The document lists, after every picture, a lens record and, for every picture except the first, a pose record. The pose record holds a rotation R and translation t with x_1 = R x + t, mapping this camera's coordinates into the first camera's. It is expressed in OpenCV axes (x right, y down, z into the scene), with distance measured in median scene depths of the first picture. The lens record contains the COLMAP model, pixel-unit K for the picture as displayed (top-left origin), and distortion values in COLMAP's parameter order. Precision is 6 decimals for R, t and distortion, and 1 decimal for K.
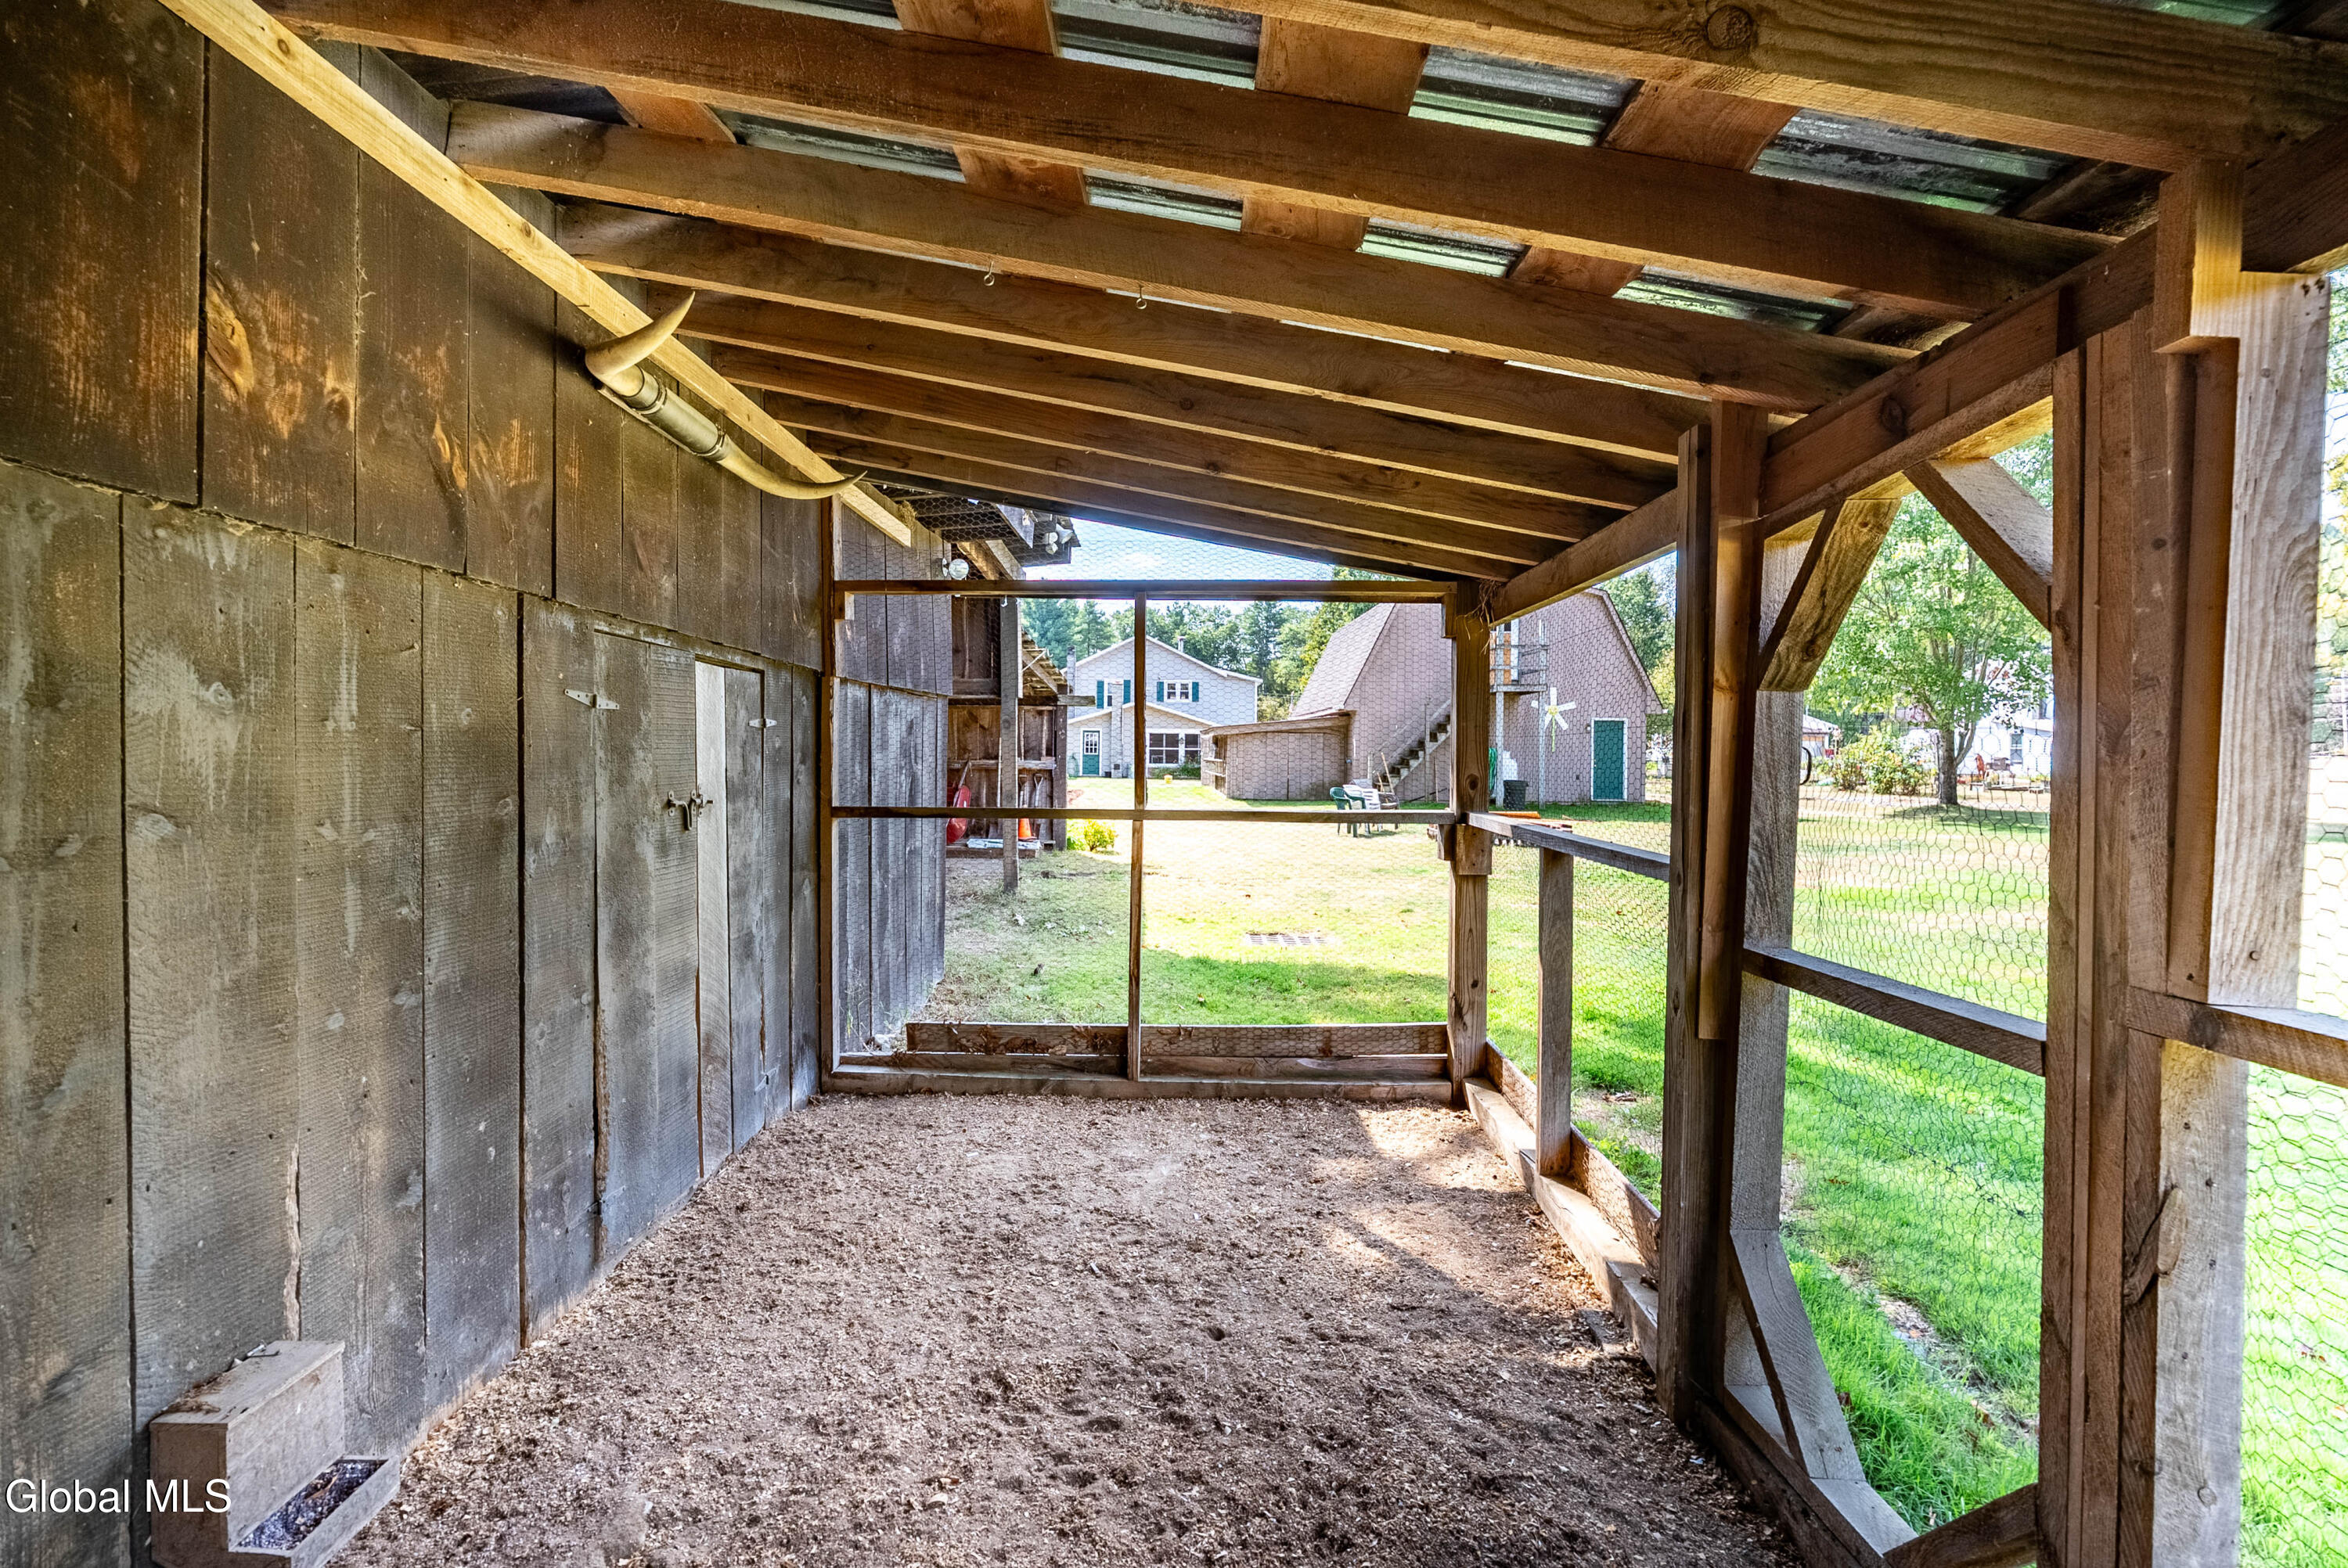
lens RADIAL K [[1060.3, 0, 1171.6], [0, 1060.3, 754.2], [0, 0, 1]] dist [-0.007959, 0.000958]
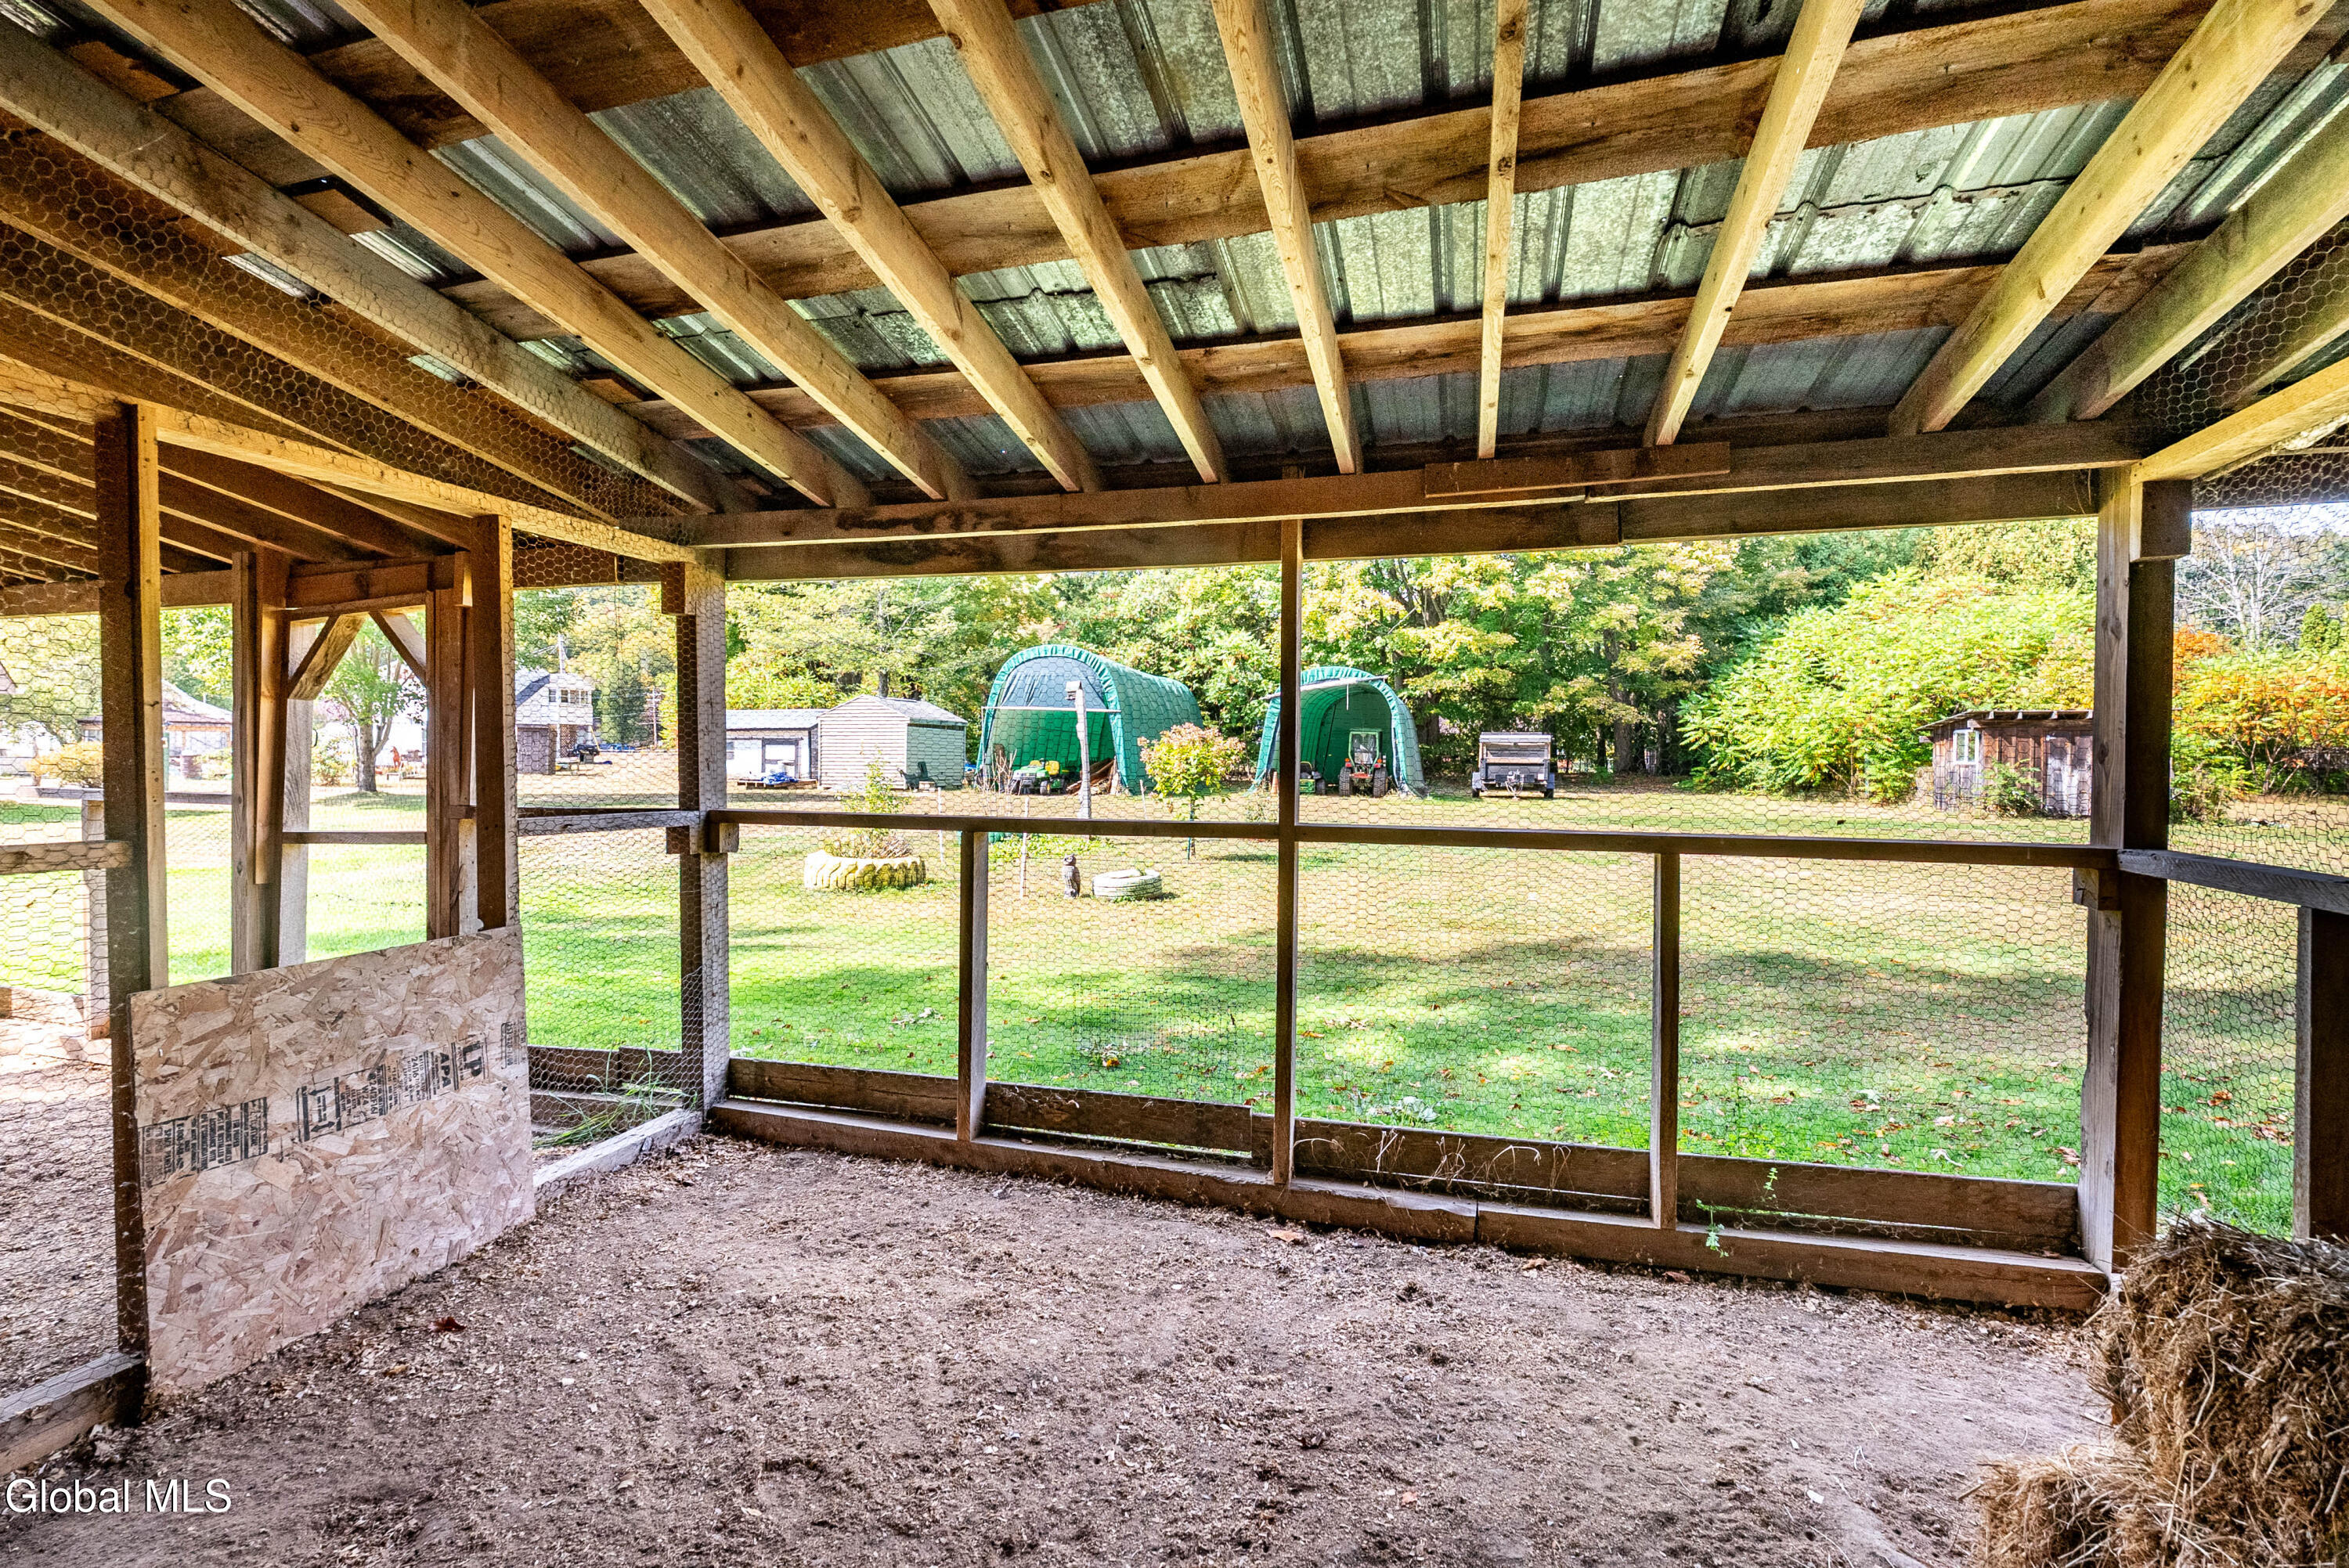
lens RADIAL K [[1084.7, 0, 1191.0], [0, 1084.7, 778.4], [0, 0, 1]] dist [-0.011175, 0.000090]
pose [[0.277717, -0.023308, 0.960380, -0.864417], [-0.002682, 0.999683, 0.025038, 0.031049], [-0.960659, -0.009529, 0.277566, -1.113062]]
